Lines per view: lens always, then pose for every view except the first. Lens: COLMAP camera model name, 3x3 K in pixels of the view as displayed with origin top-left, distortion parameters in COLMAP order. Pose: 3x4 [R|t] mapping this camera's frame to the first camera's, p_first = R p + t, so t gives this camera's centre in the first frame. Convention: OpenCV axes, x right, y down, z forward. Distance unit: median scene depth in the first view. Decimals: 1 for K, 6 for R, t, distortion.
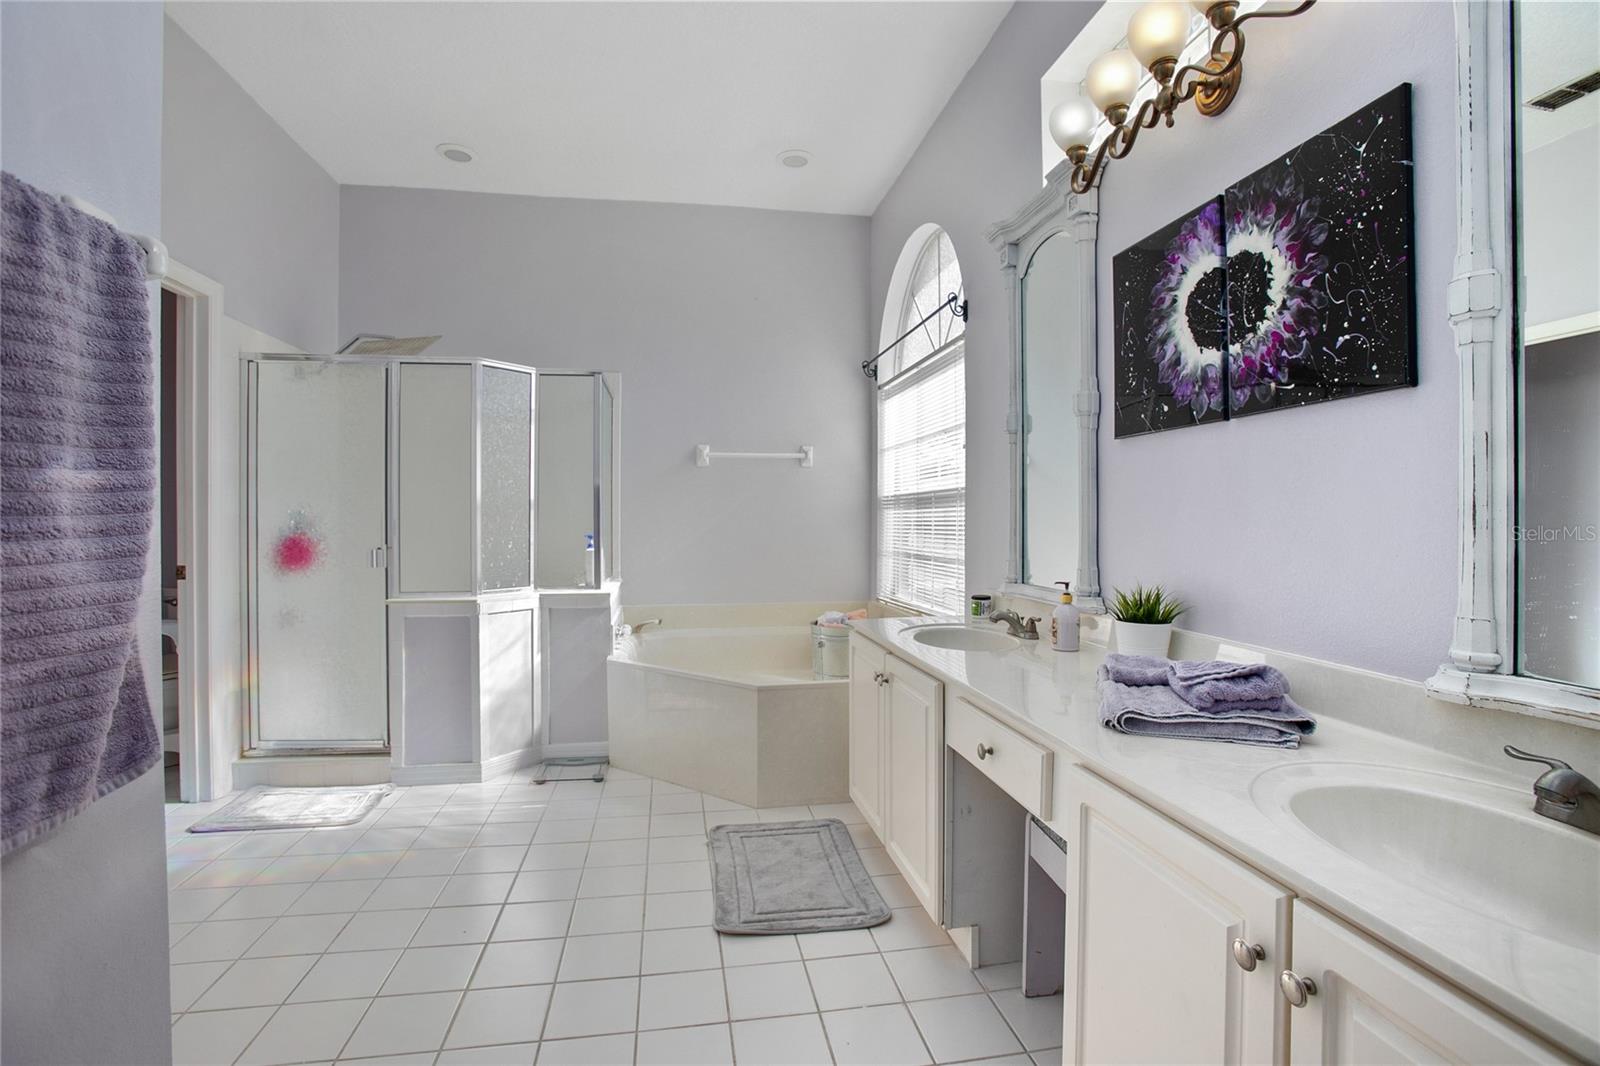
lens RADIAL K [[736.1, 0, 797.0], [0, 736.1, 530.8], [0, 0, 1]] dist [-0.054866, 0.021233]
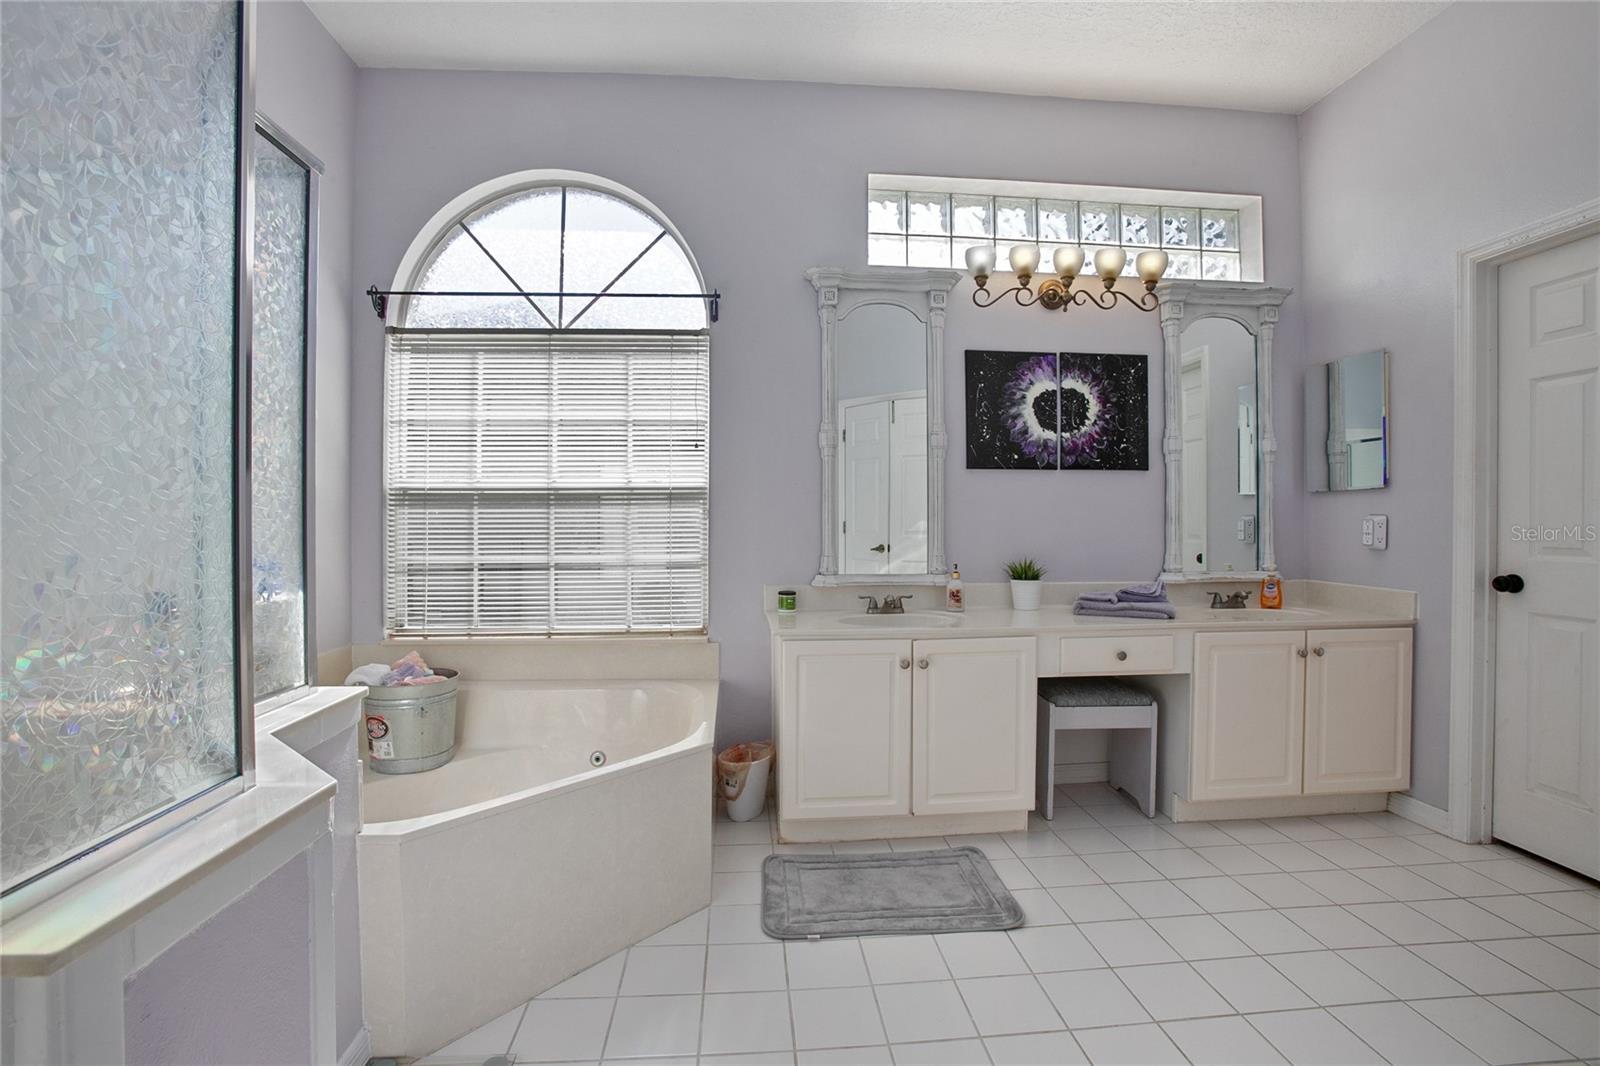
lens RADIAL K [[736.1, 0, 796.4], [0, 736.1, 524.7], [0, 0, 1]] dist [-0.054866, 0.021233]
pose [[0.089887, -0.004249, 0.995943, -1.512312], [0.009404, 0.999950, 0.003417, -0.018291], [-0.995908, 0.009059, 0.089922, 1.604755]]
